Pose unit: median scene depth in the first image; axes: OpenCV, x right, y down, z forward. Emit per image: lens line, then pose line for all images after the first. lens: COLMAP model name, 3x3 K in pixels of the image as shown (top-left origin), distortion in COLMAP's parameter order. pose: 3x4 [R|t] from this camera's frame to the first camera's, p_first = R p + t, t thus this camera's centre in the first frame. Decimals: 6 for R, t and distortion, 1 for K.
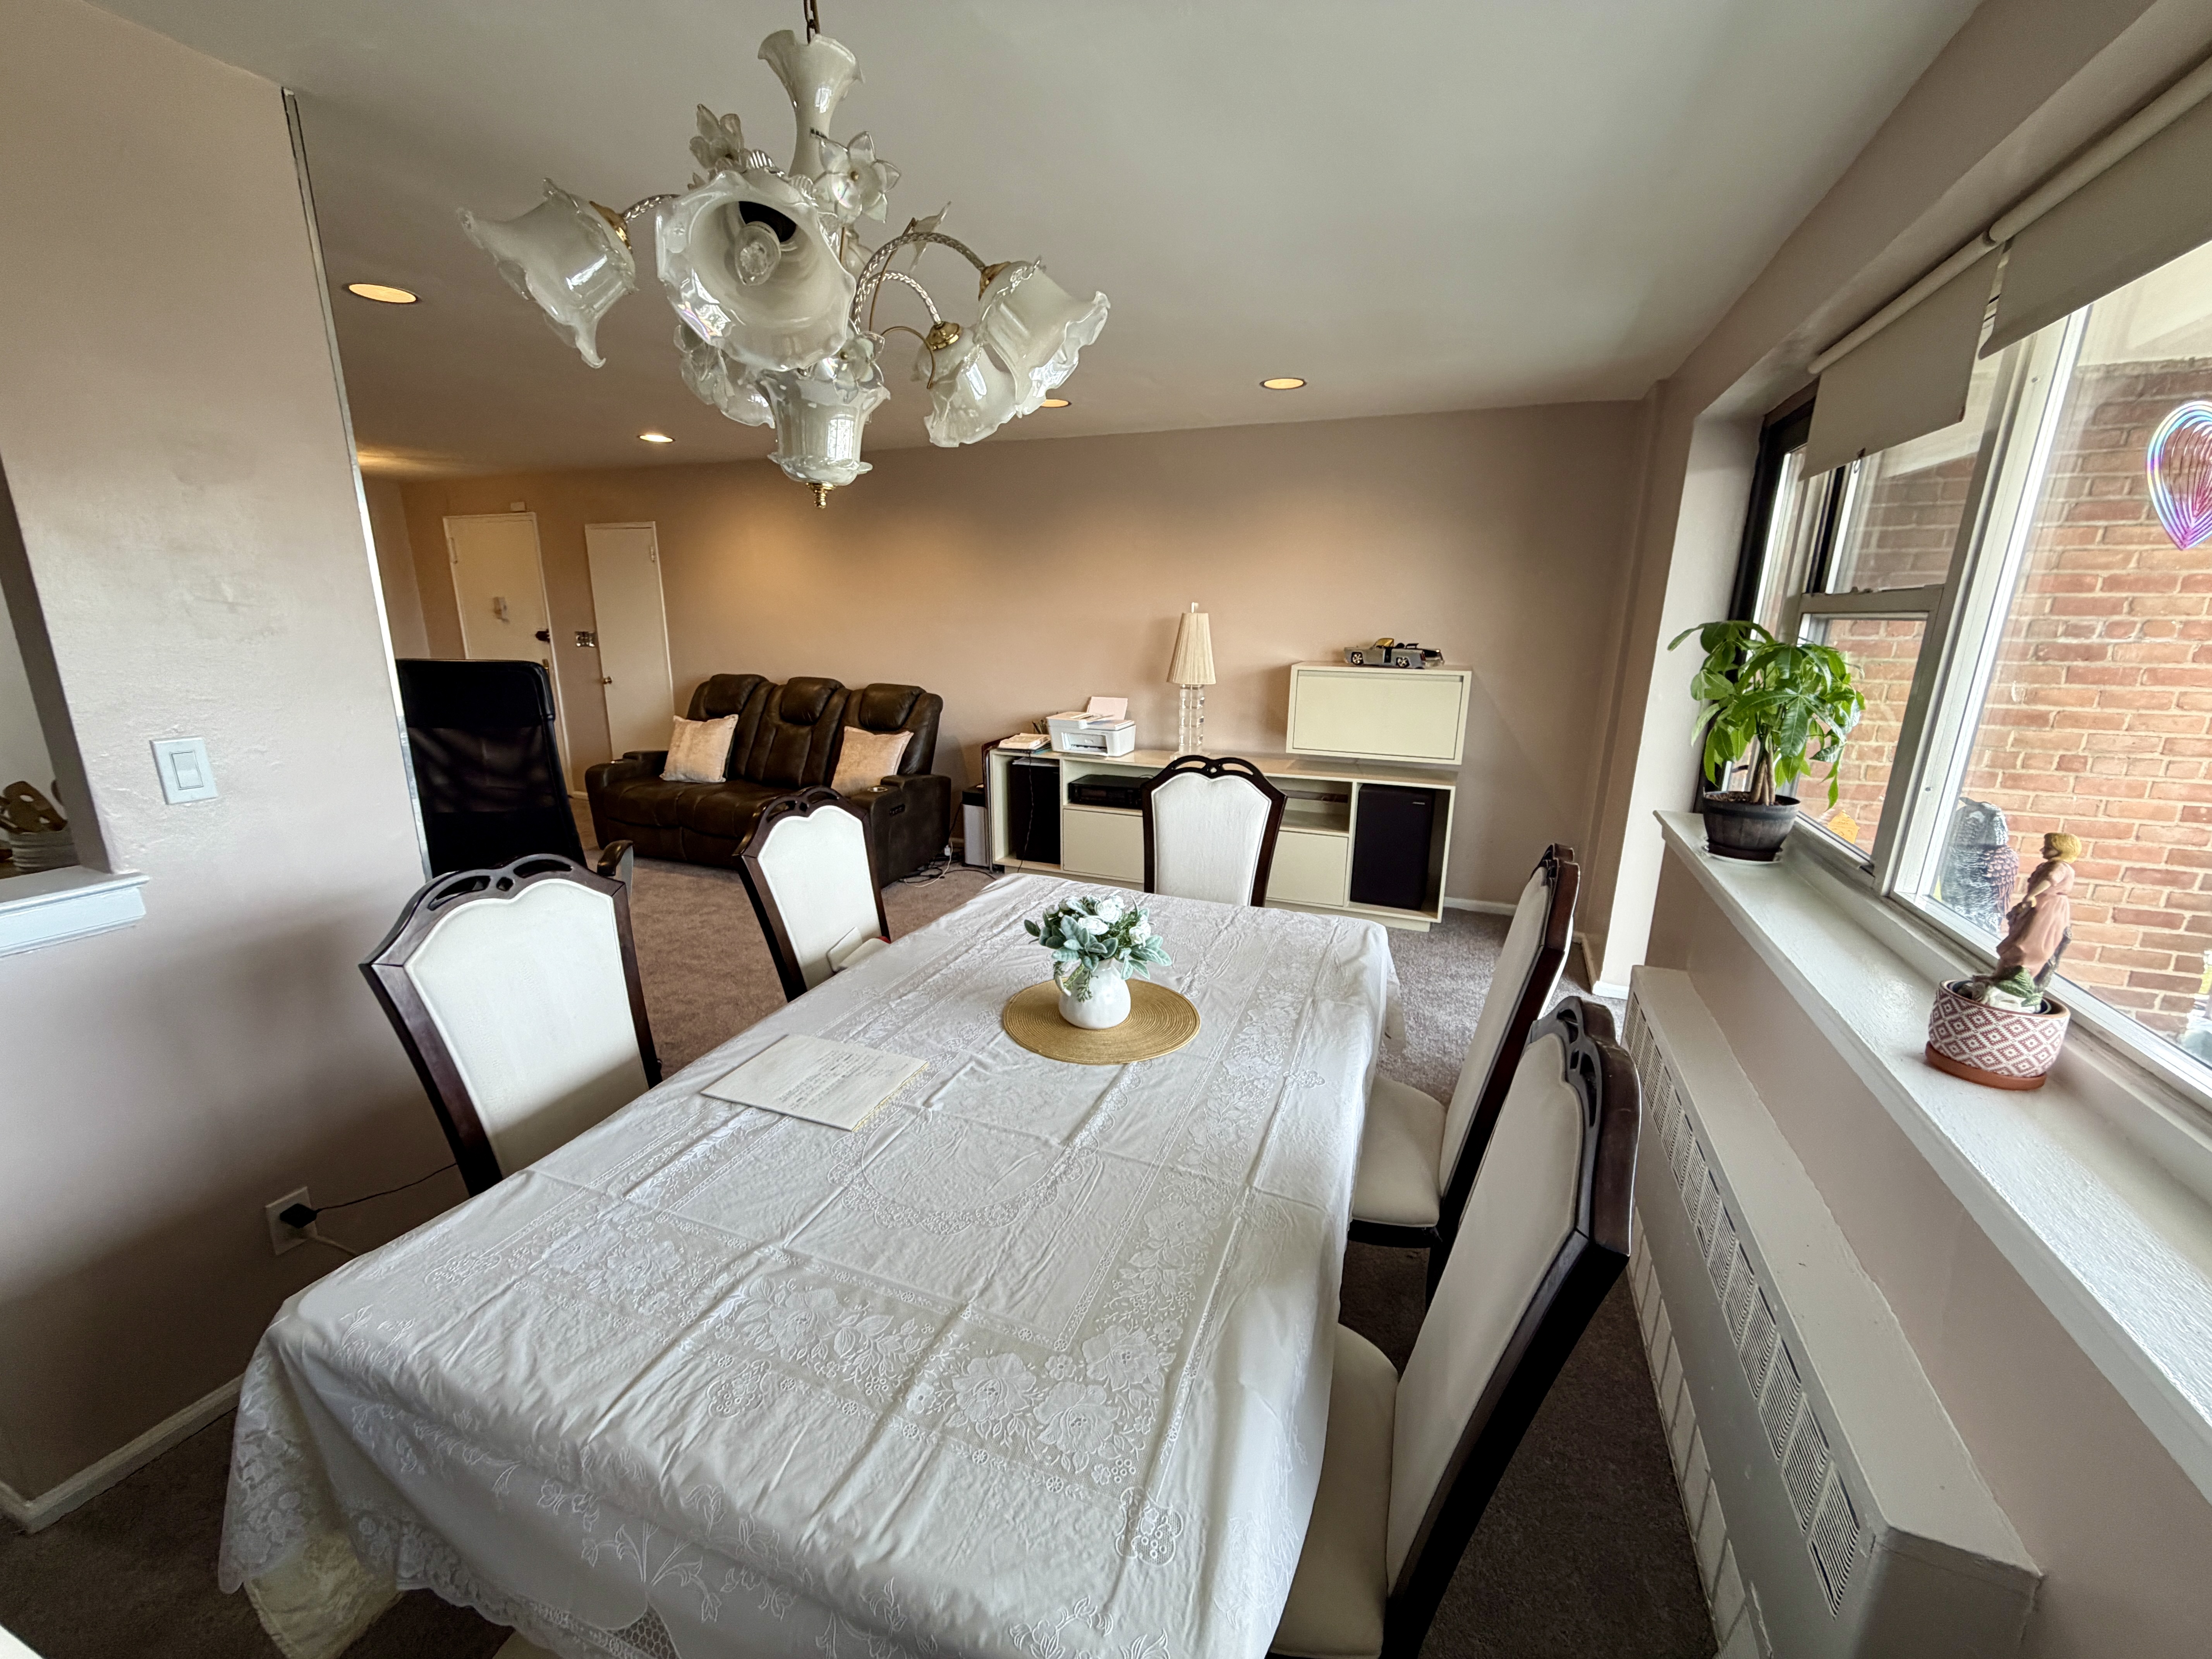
lens RADIAL K [[886.7, 0, 1107.0], [0, 886.7, 832.2], [0, 0, 1]] dist [-0.001064, 0.000378]
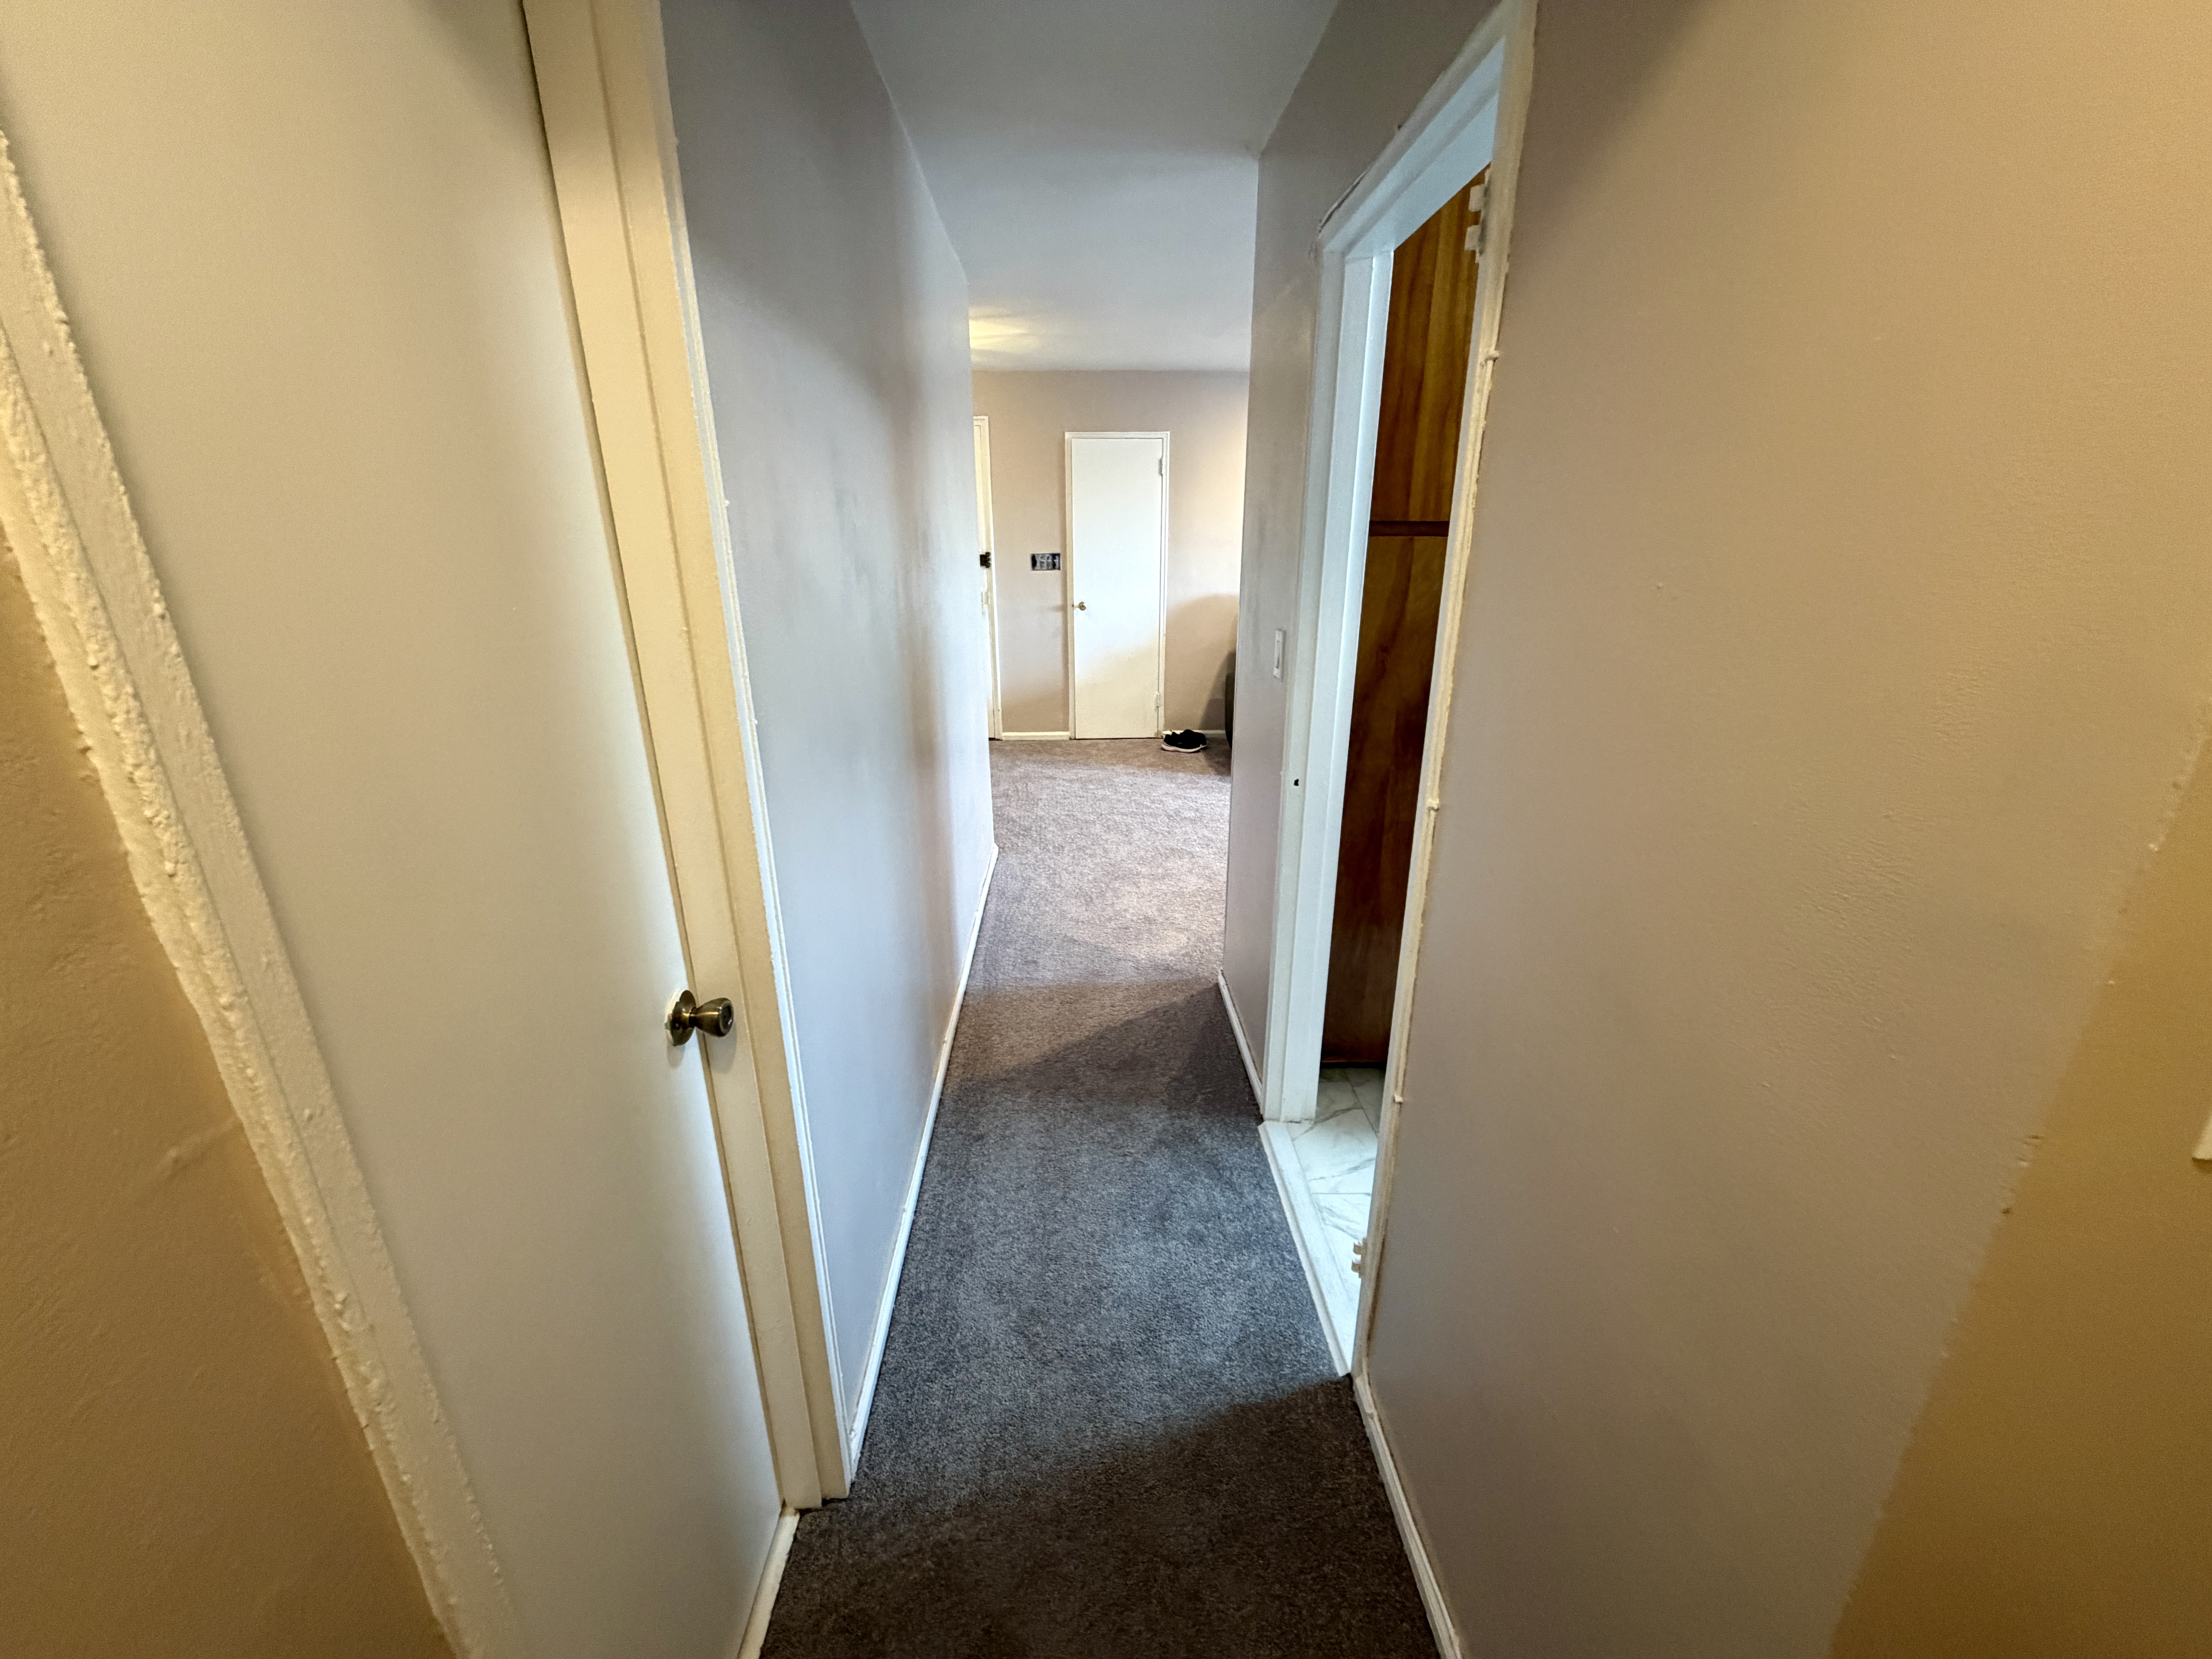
lens RADIAL K [[886.7, 0, 1109.0], [0, 886.7, 838.6], [0, 0, 1]] dist [-0.001064, 0.000378]
pose [[0.911593, -0.153032, 0.381548, -1.140768], [0.117185, 0.986355, 0.115632, -0.042094], [-0.394037, -0.060697, 0.917088, 0.145488]]
